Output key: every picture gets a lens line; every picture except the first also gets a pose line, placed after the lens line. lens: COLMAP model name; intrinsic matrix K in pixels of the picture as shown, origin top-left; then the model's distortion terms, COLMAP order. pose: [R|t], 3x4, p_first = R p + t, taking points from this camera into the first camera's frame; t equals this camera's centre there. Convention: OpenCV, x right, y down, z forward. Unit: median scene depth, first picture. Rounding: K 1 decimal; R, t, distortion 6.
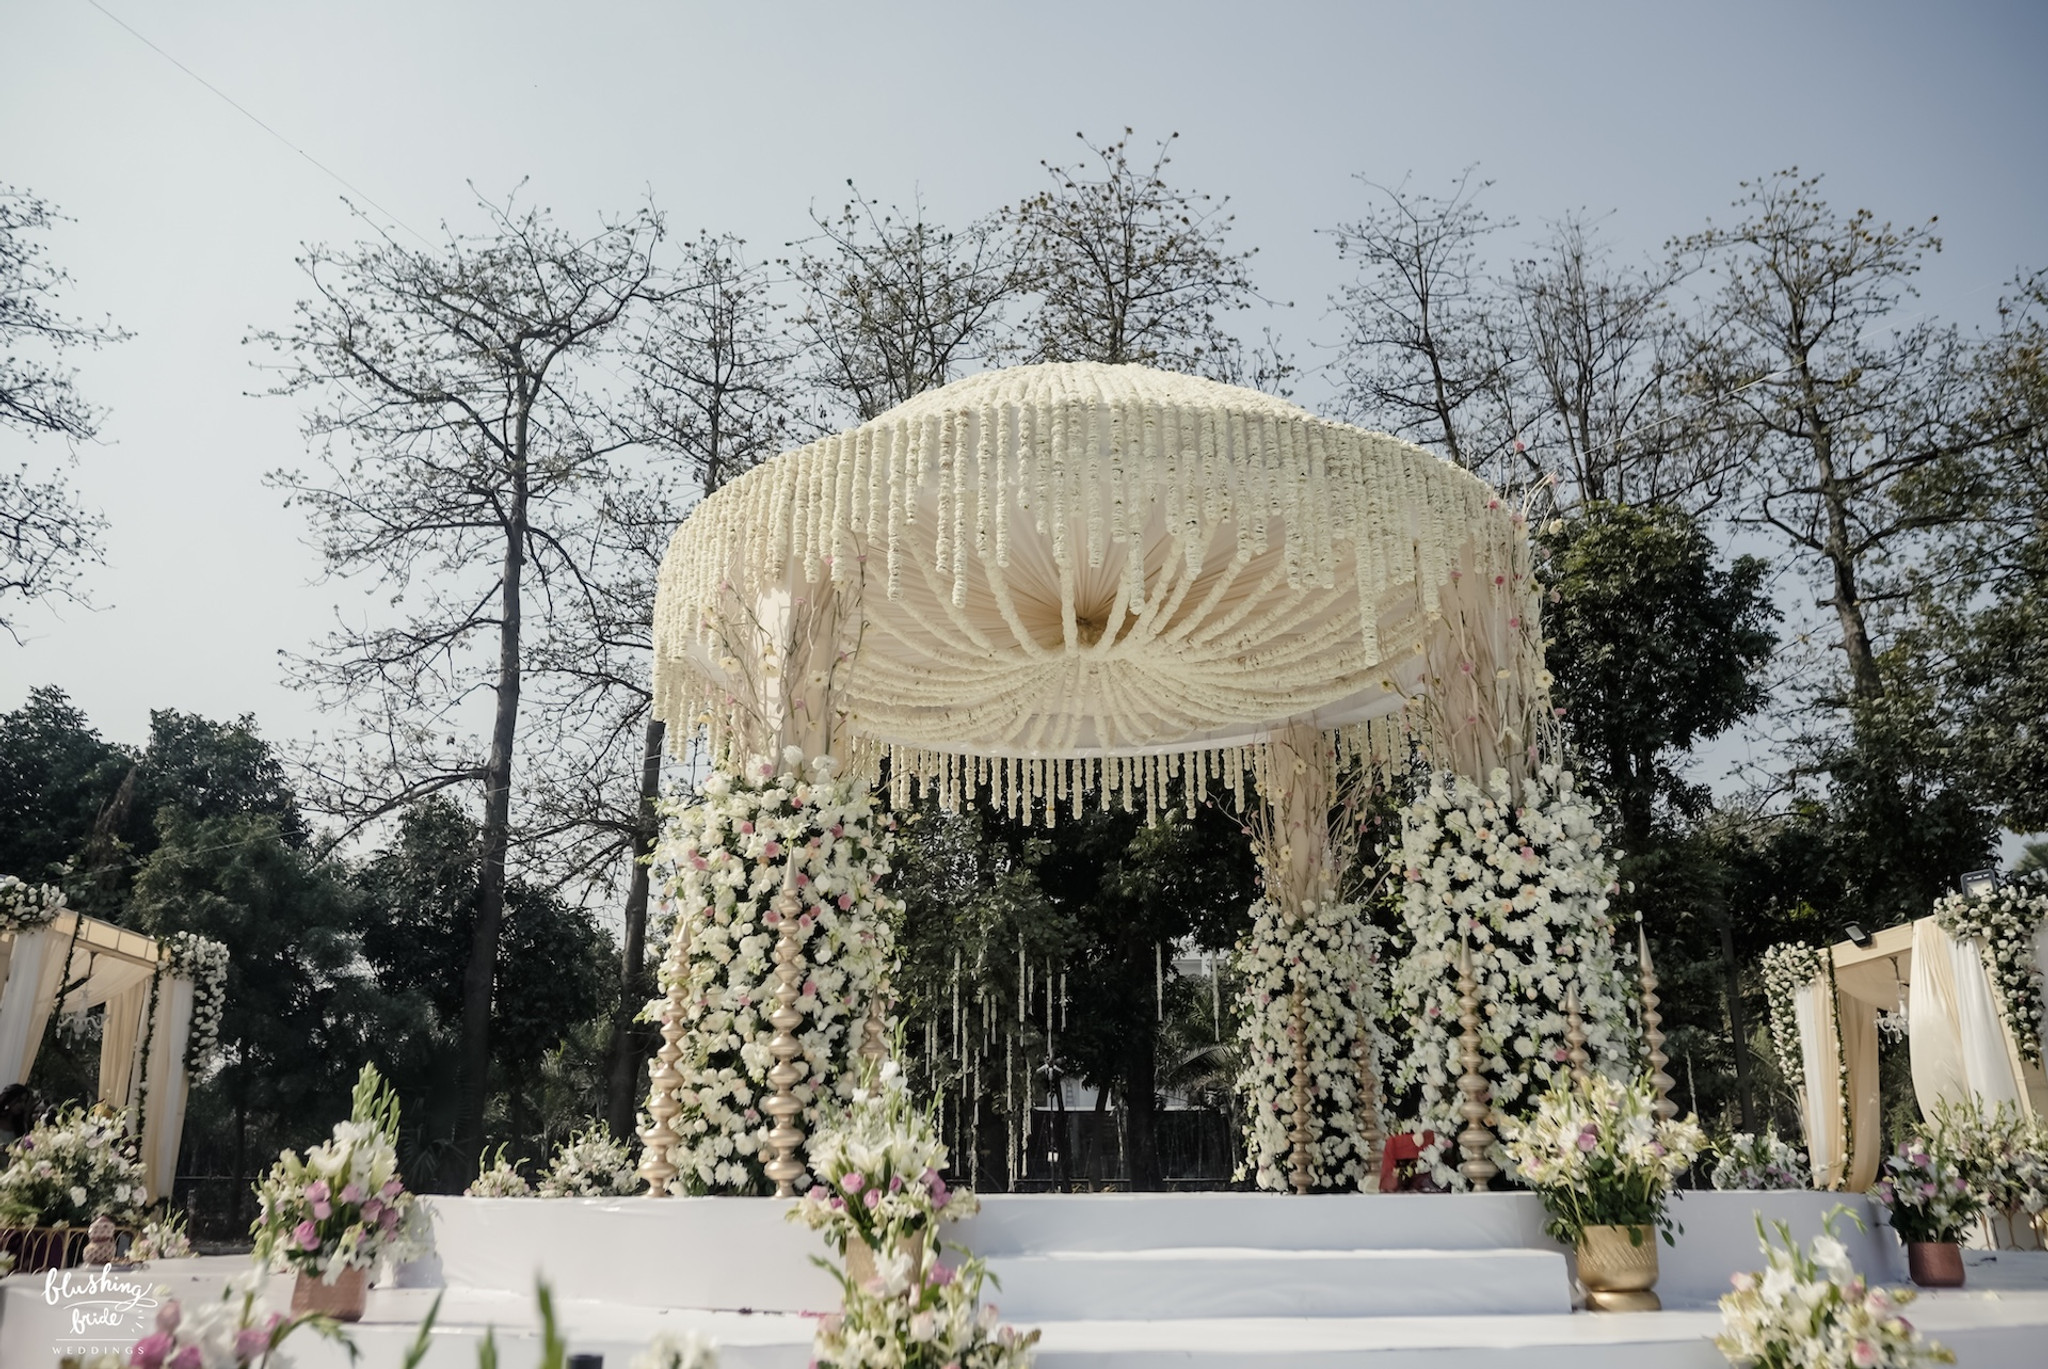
lens RADIAL K [[1661.8, 0, 1024.6], [0, 1661.8, 633.4], [0, 0, 1]] dist [-0.045595, 0.039667]
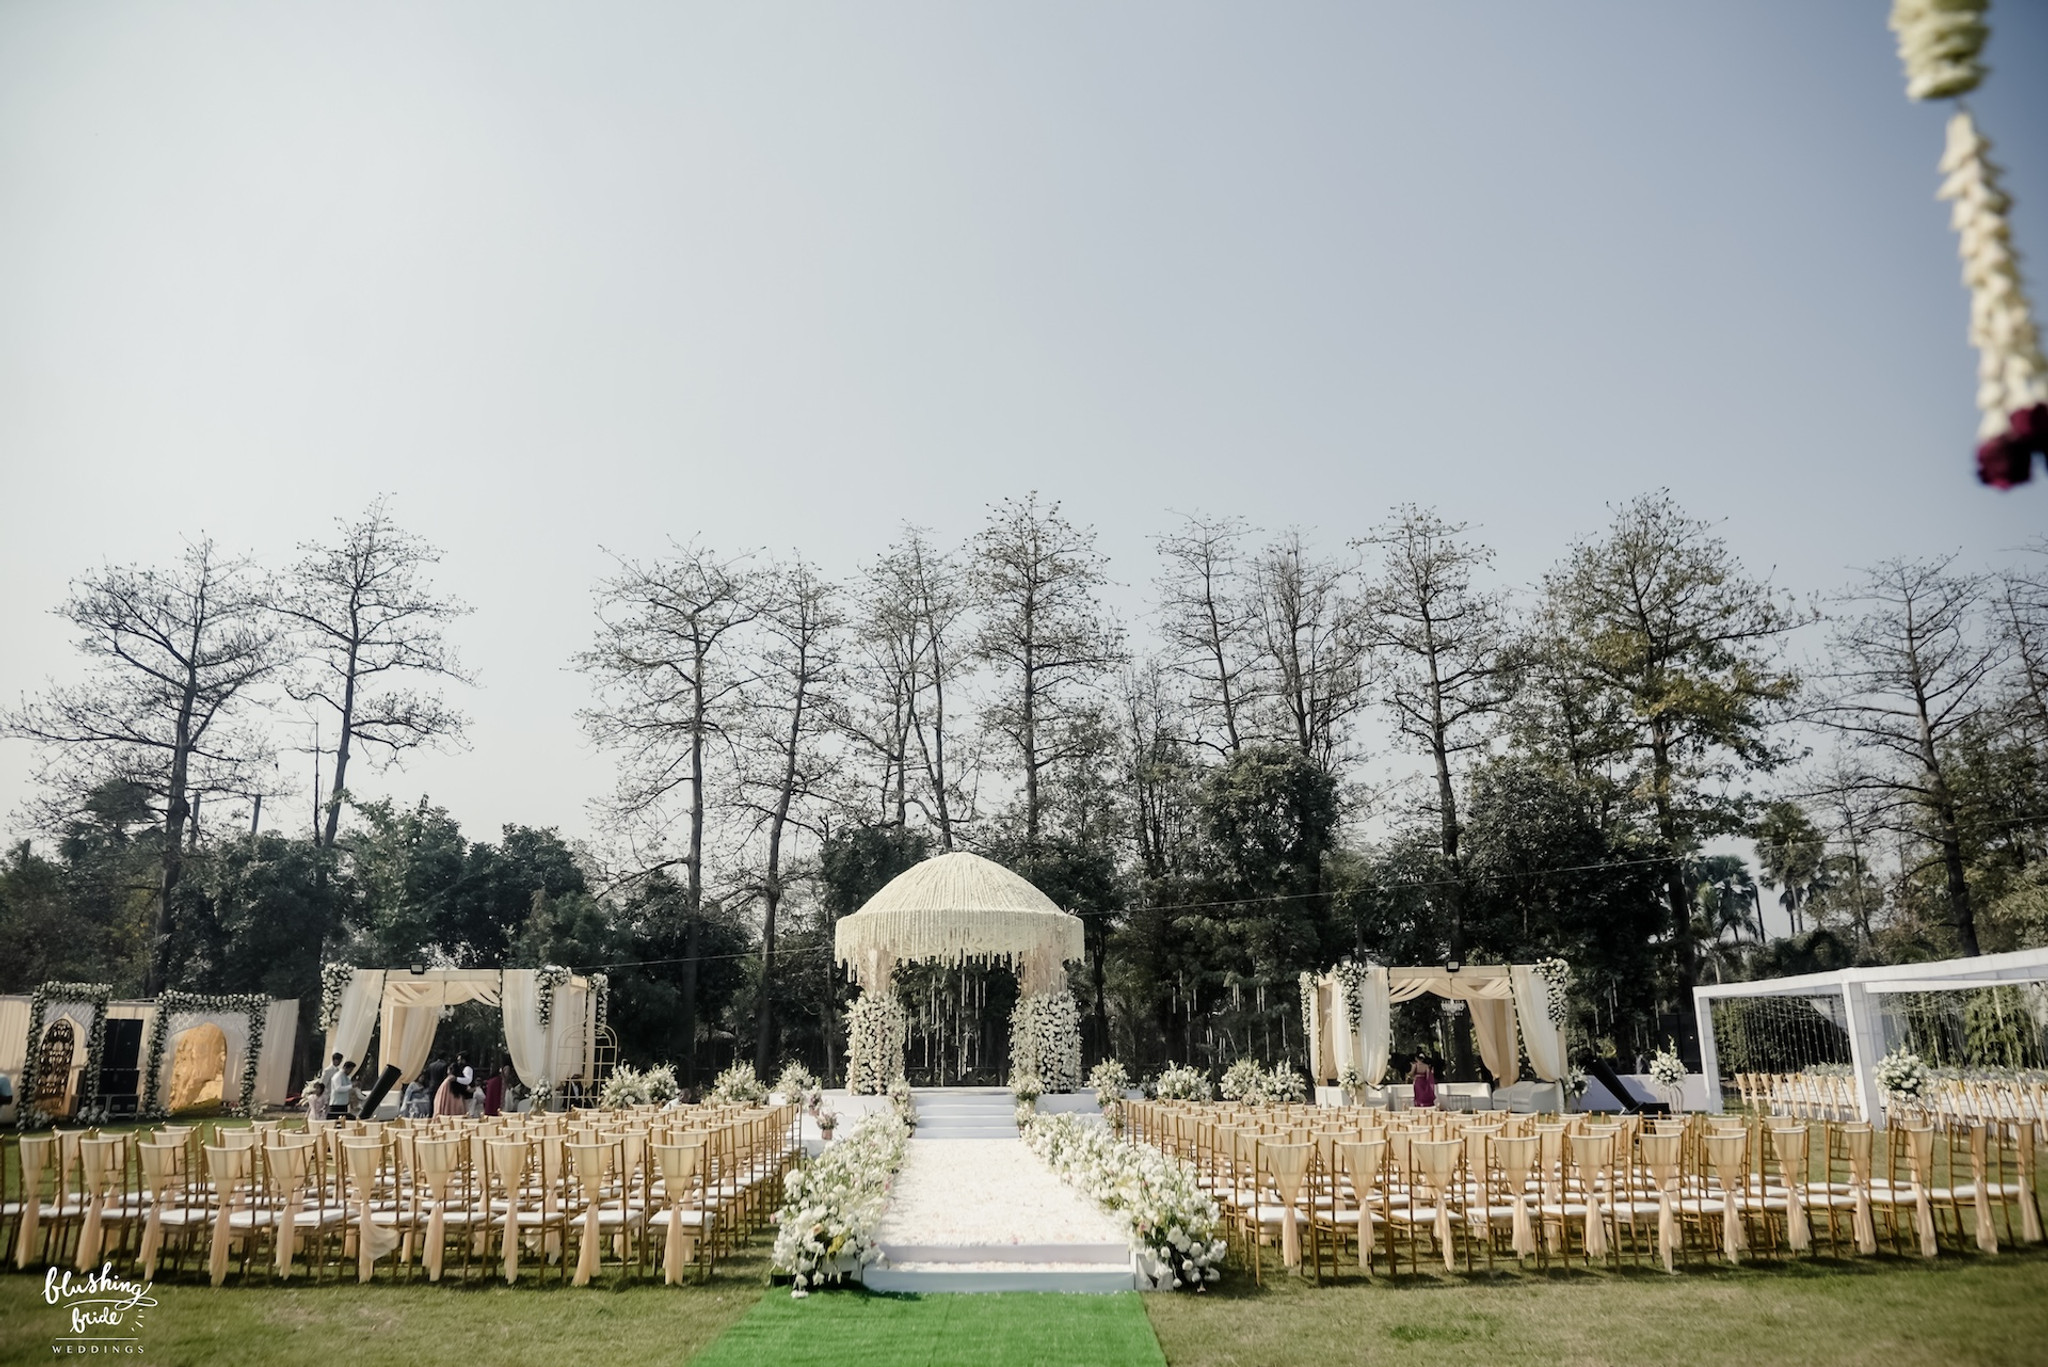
lens RADIAL K [[1606.6, 0, 1039.0], [0, 1606.6, 682.9], [0, 0, 1]] dist [-0.053084, 0.054781]
pose [[0.999997, -0.001187, 0.001988, 0.181883], [0.000987, 0.995247, 0.097382, -0.765961], [-0.002094, -0.097380, 0.995245, -2.067989]]
